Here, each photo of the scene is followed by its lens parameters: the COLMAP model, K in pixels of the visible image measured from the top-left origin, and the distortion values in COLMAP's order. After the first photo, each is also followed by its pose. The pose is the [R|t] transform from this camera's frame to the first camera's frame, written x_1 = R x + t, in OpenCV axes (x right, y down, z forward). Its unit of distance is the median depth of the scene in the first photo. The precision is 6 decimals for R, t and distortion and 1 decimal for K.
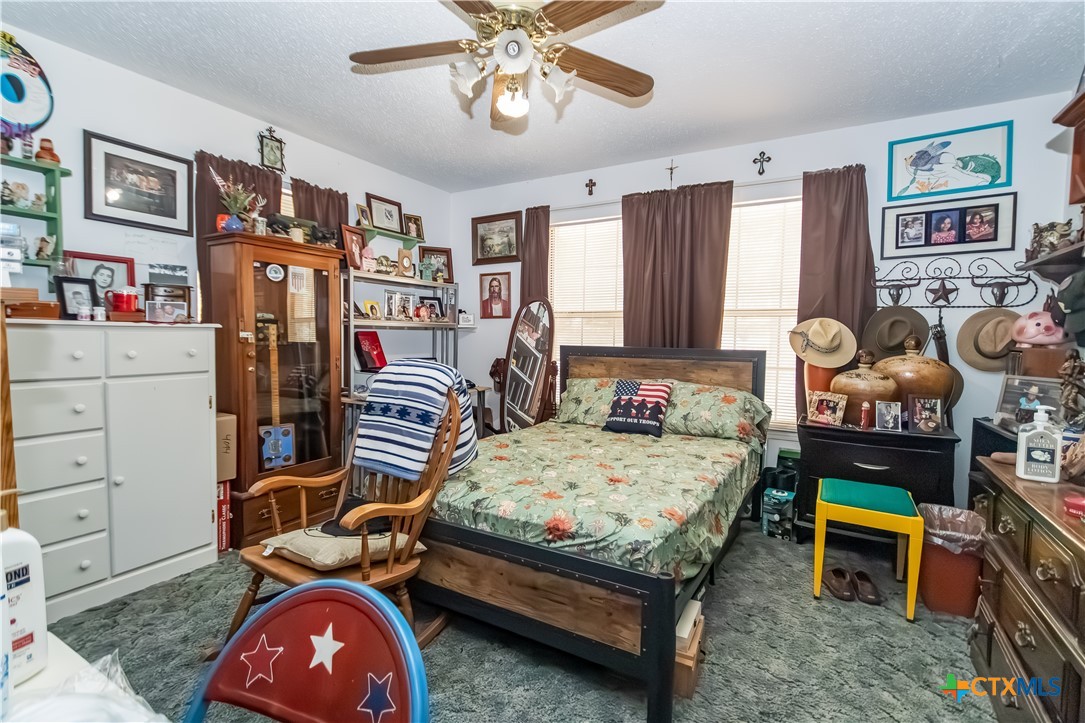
lens RADIAL K [[510.1, 0, 541.3], [0, 510.1, 375.8], [0, 0, 1]] dist [0.001412, -0.000073]
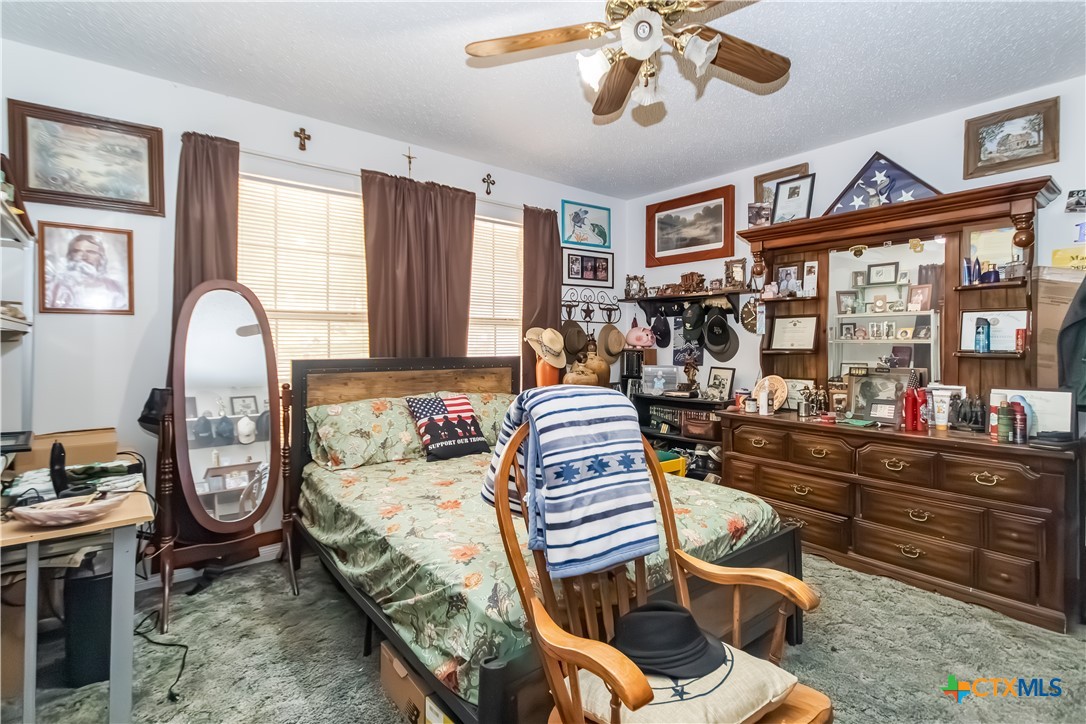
lens RADIAL K [[521.1, 0, 565.7], [0, 521.1, 357.7], [0, 0, 1]] dist [0.001880, -0.000021]
pose [[0.336629, -0.037402, 0.940894, -0.617507], [0.078834, 0.996822, 0.011420, -0.052808], [-0.938331, 0.070330, 0.338508, 0.539611]]
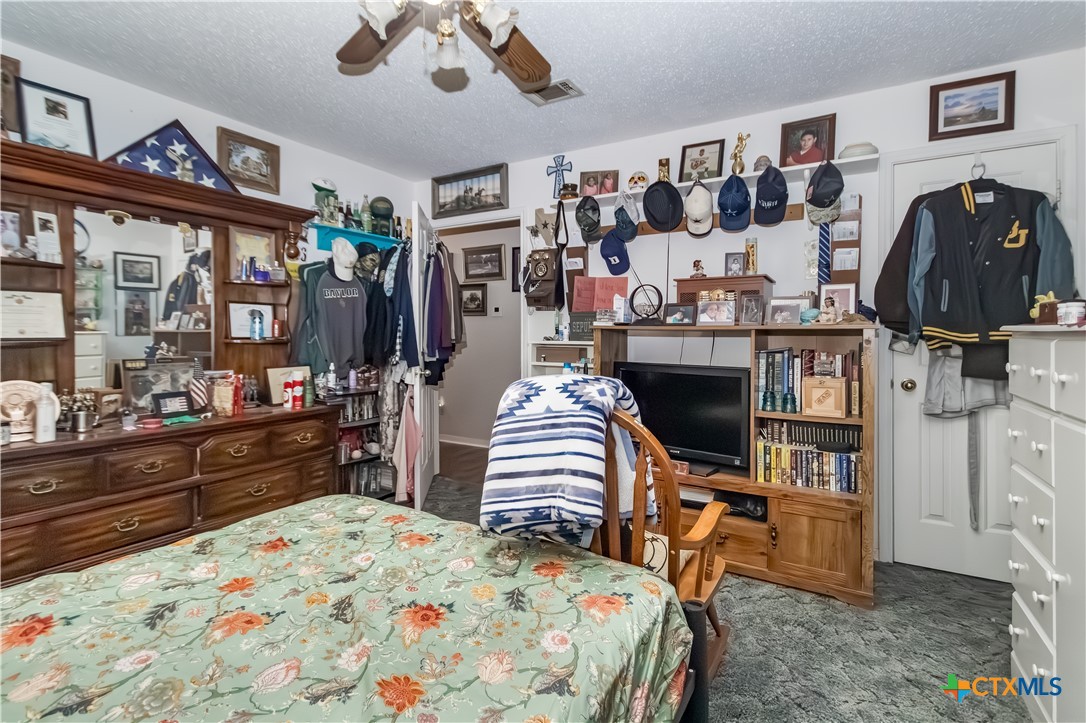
lens RADIAL K [[515.9, 0, 542.1], [0, 515.9, 344.3], [0, 0, 1]] dist [0.001168, 0.000146]
pose [[-0.999662, -0.018138, 0.018642, -0.151712], [-0.016128, 0.994572, 0.102795, -0.098617], [-0.020406, 0.102460, -0.994528, 1.165963]]
